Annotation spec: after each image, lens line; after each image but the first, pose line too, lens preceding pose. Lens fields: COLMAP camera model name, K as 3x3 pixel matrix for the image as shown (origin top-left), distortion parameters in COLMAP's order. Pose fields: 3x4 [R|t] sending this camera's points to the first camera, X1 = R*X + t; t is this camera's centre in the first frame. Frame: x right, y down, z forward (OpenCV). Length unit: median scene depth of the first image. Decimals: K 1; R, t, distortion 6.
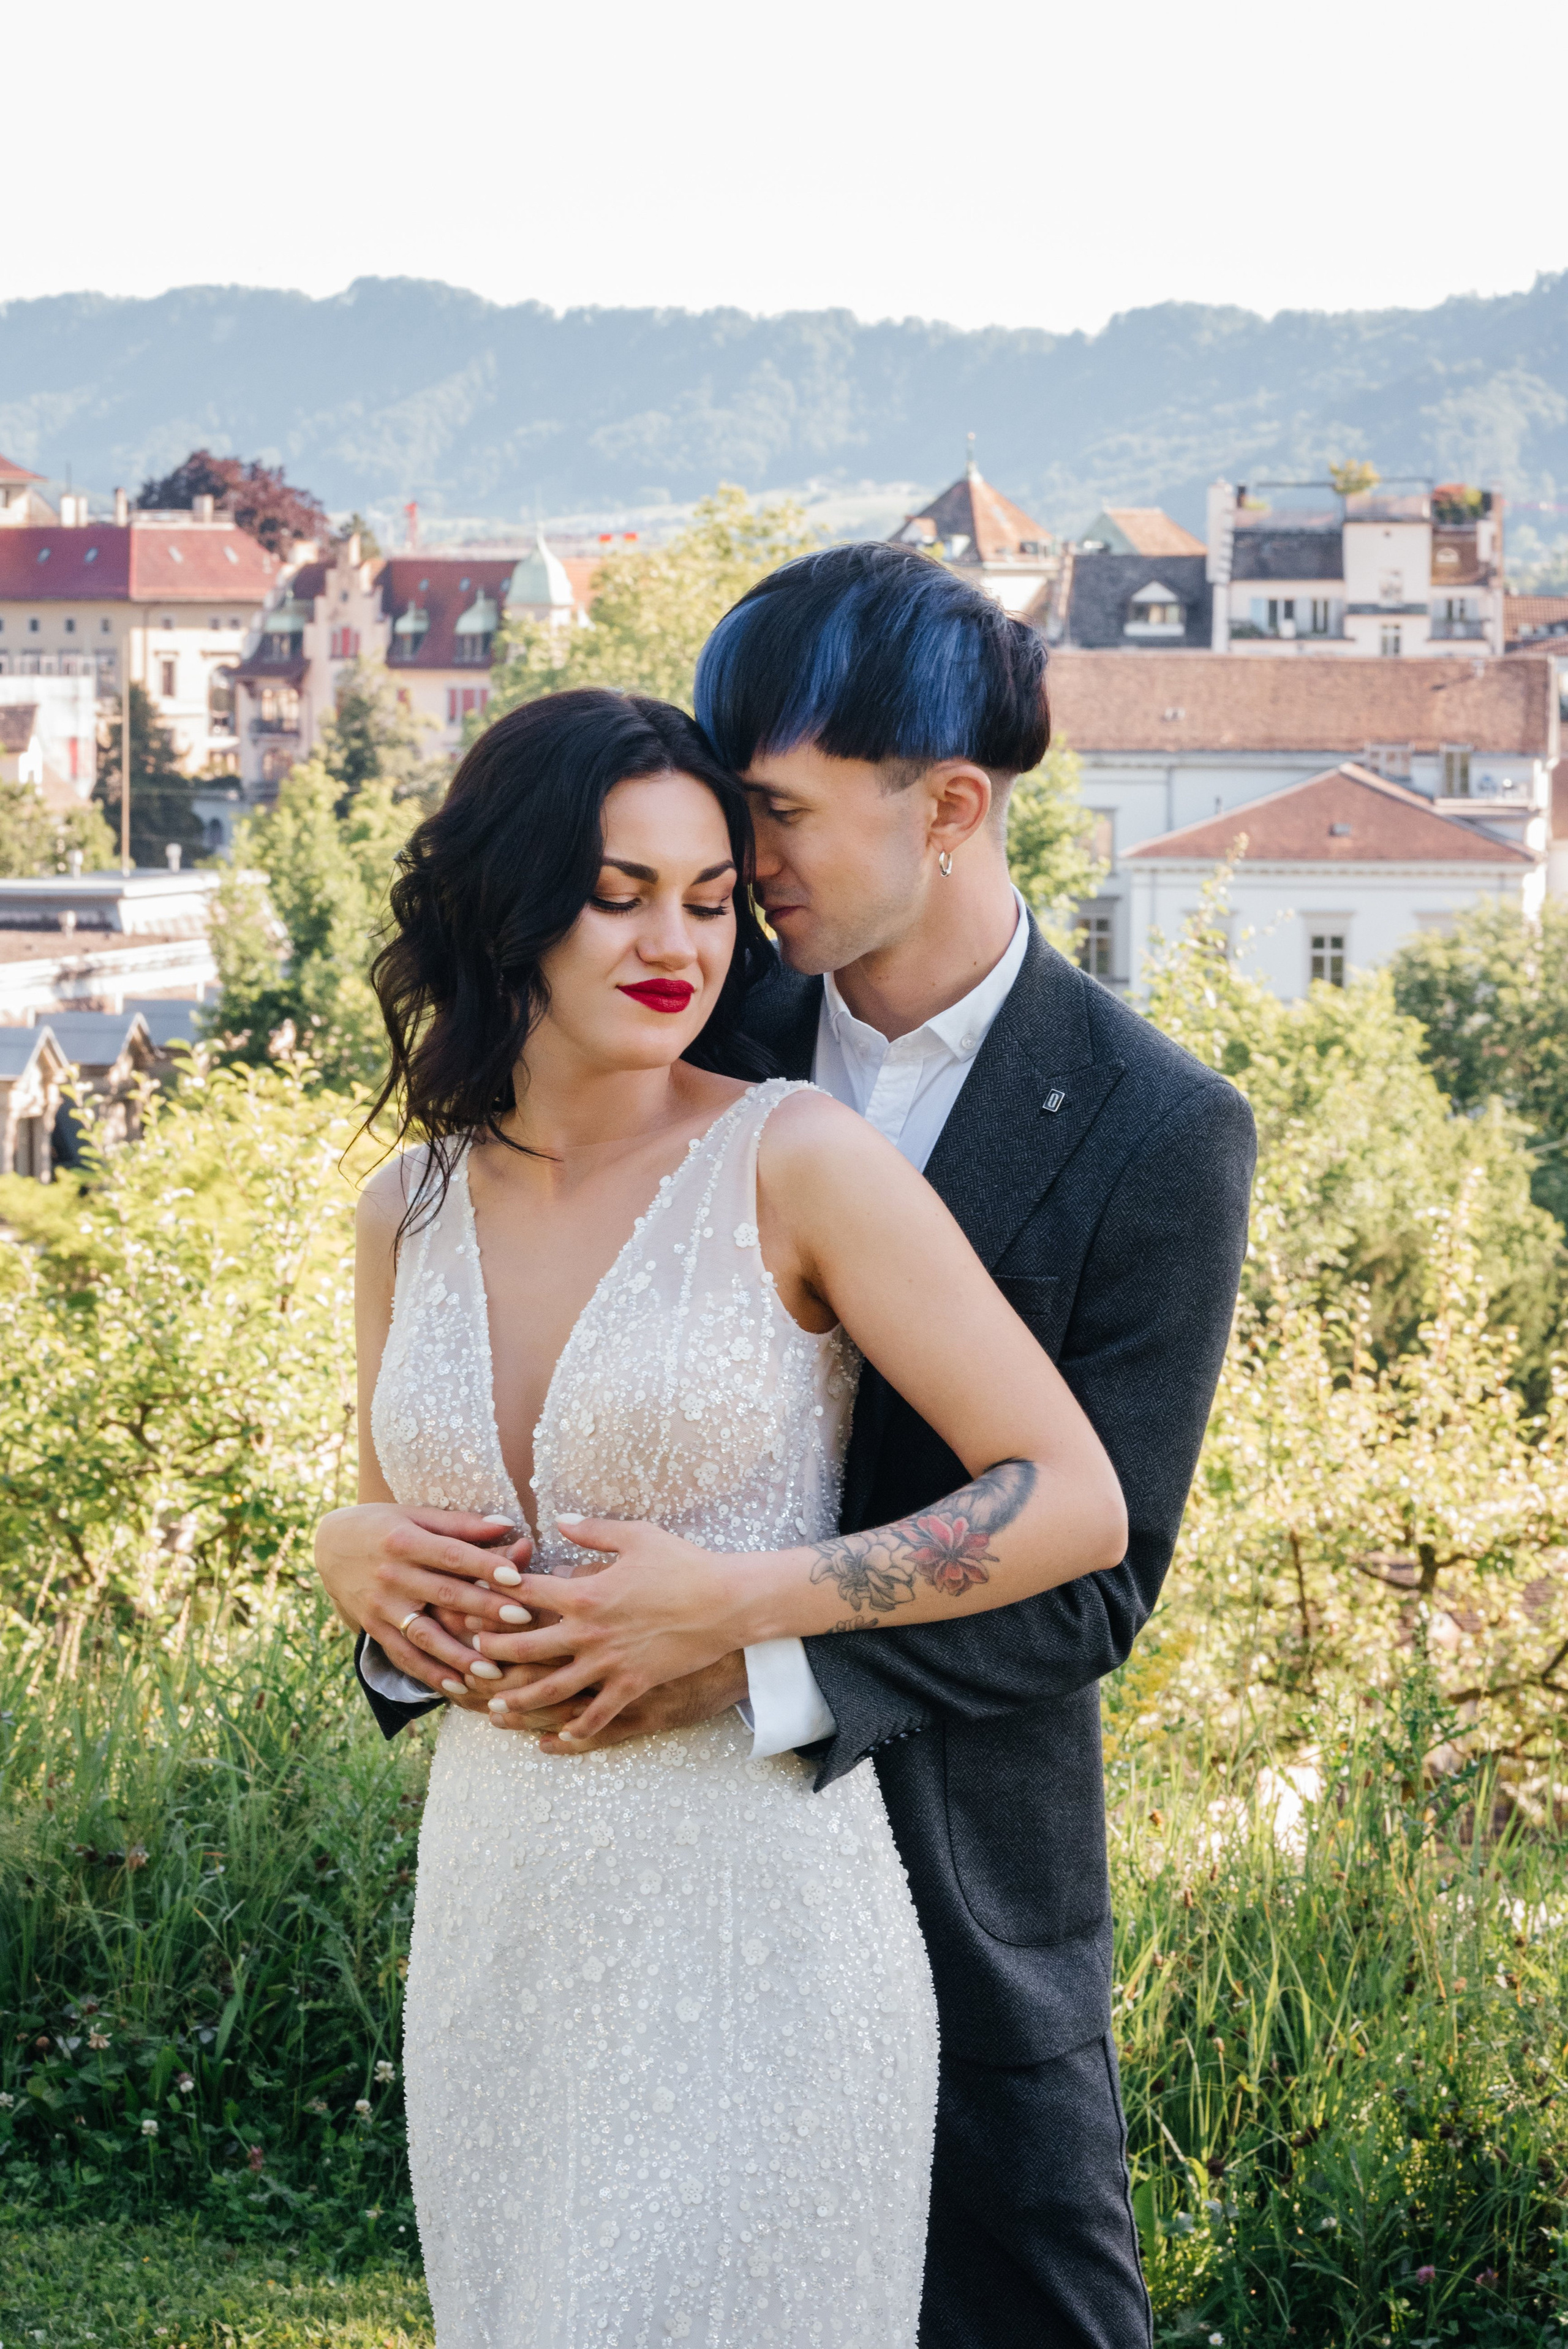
lens RADIAL K [[5838.9, 0, 784.0], [0, 5838.9, 1174.5], [0, 0, 1]] dist [-0.032953, -0.483884]
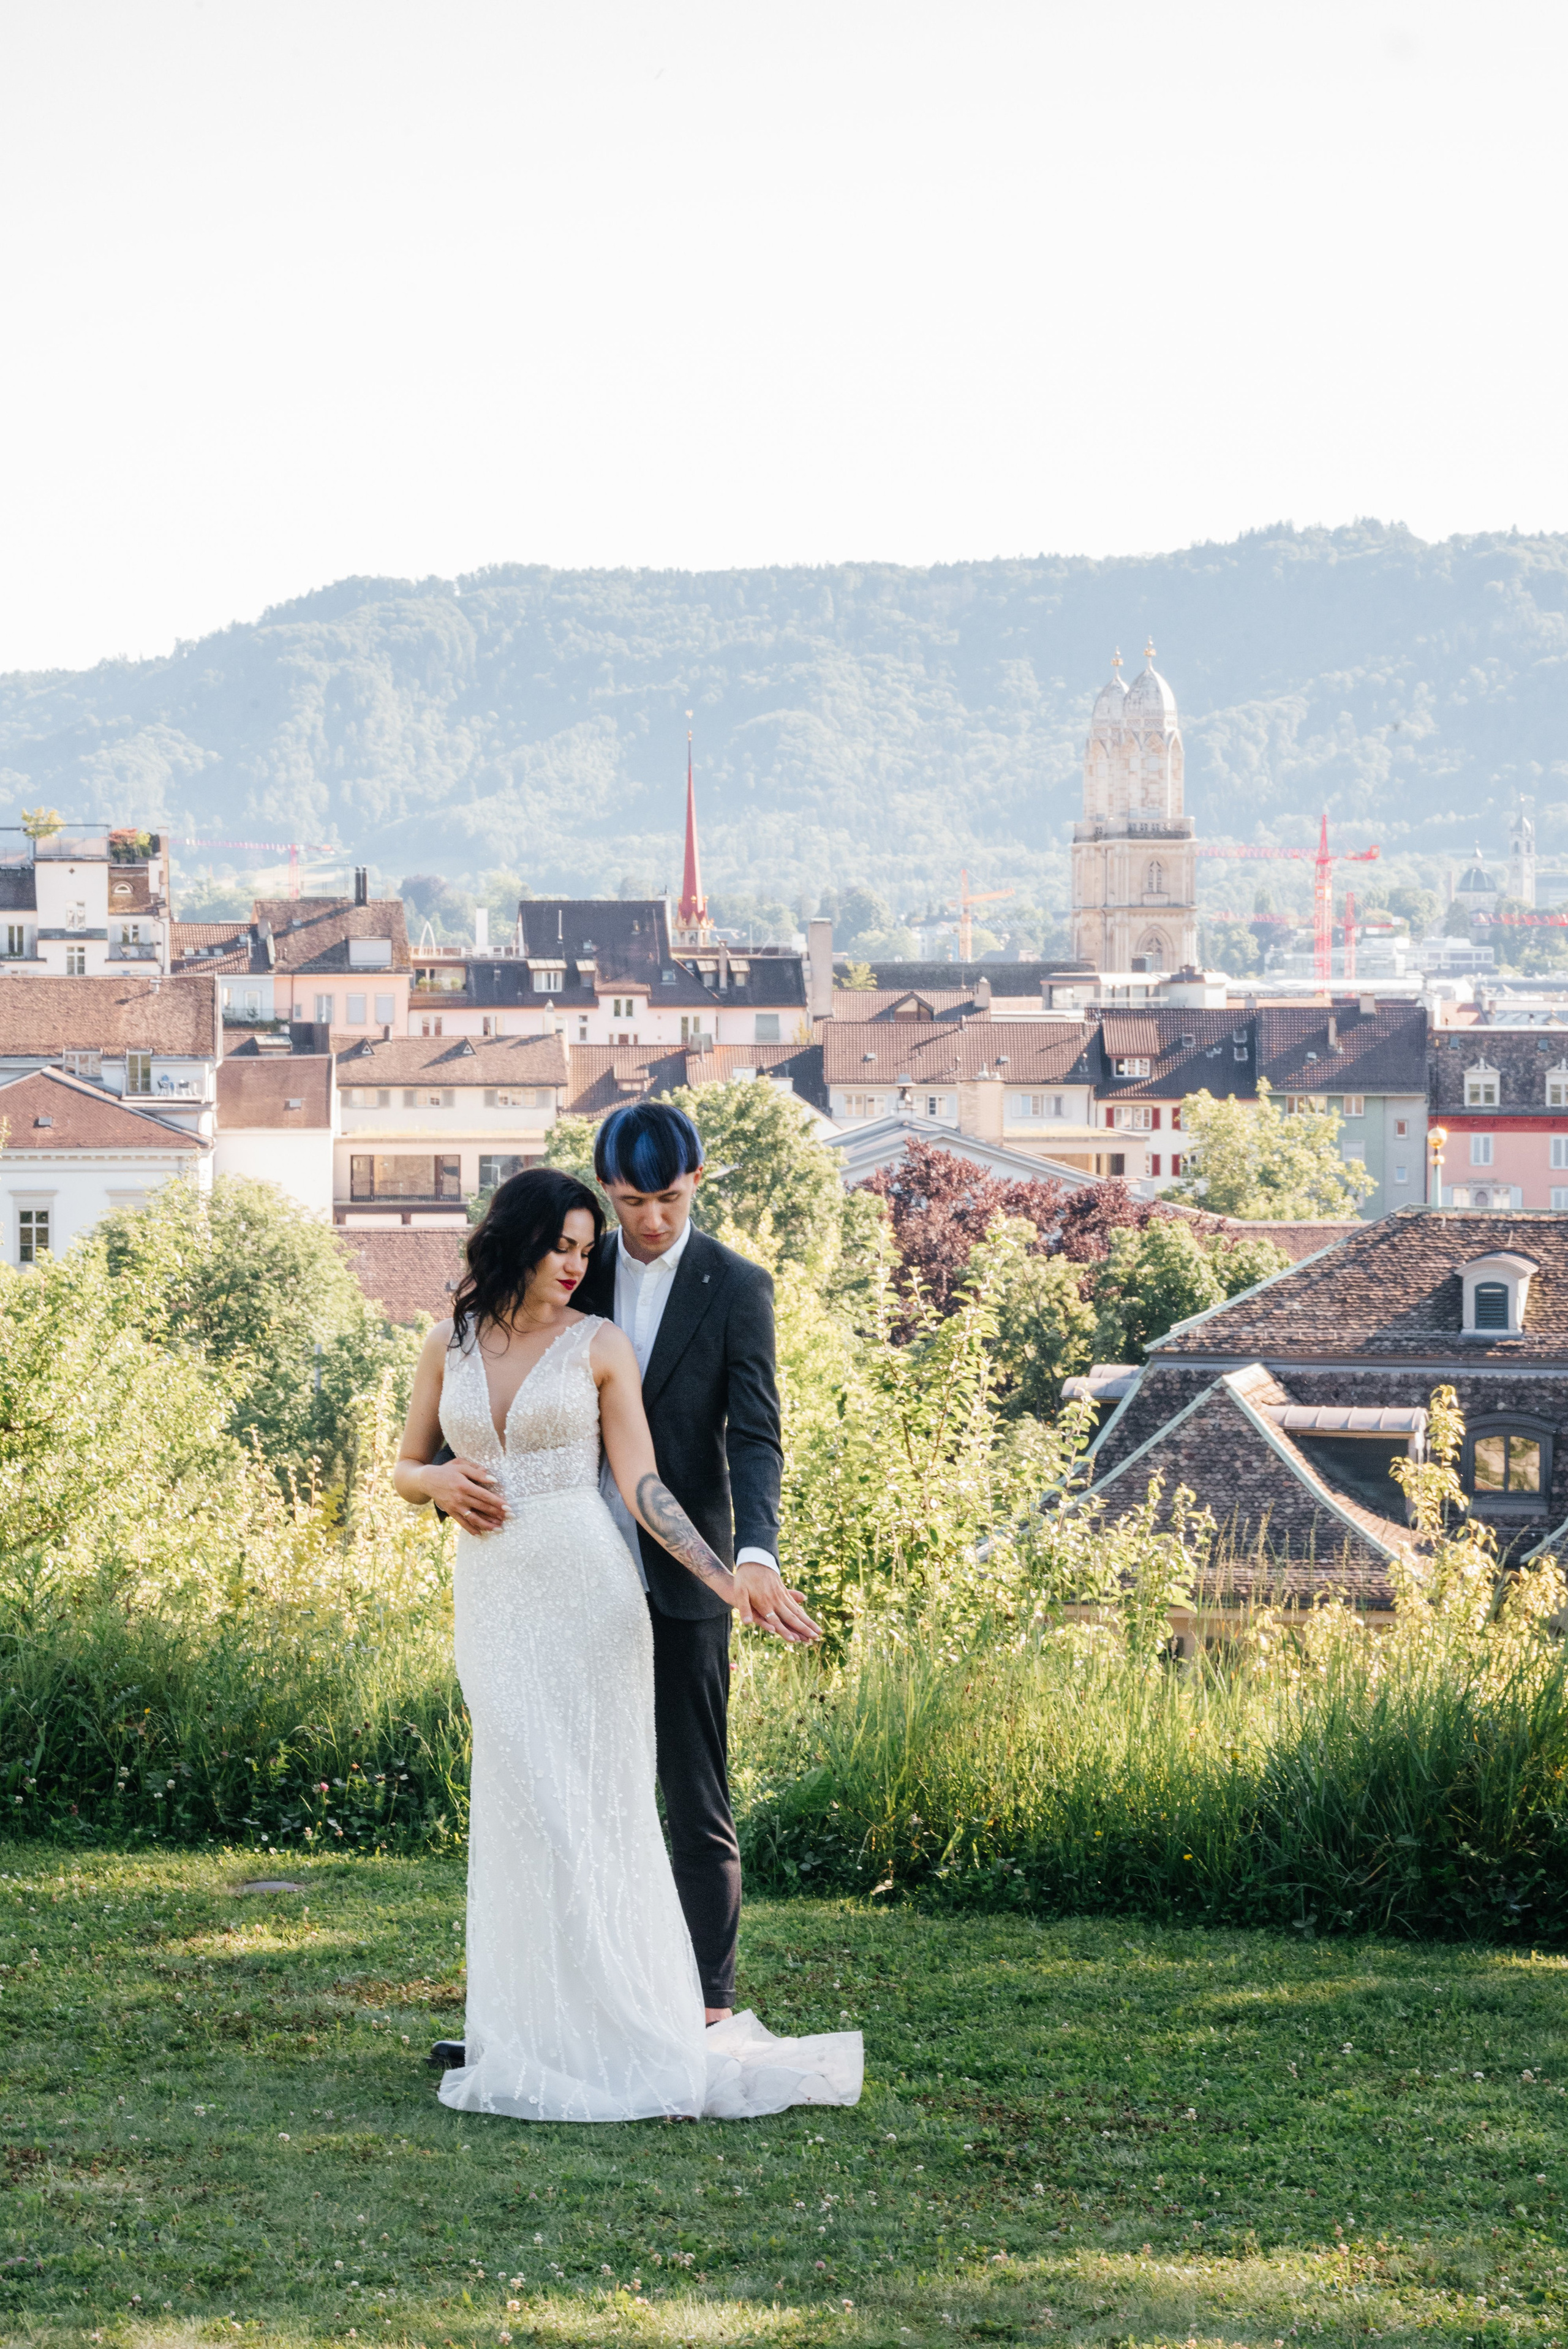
lens RADIAL K [[5838.9, 0, 784.0], [0, 5838.9, 1174.5], [0, 0, 1]] dist [-0.032953, -0.483884]
pose [[0.967240, -0.010763, 0.253634, -0.057996], [0.022018, 0.998893, -0.041576, 0.004205], [-0.252906, 0.045798, 0.966406, -0.179102]]
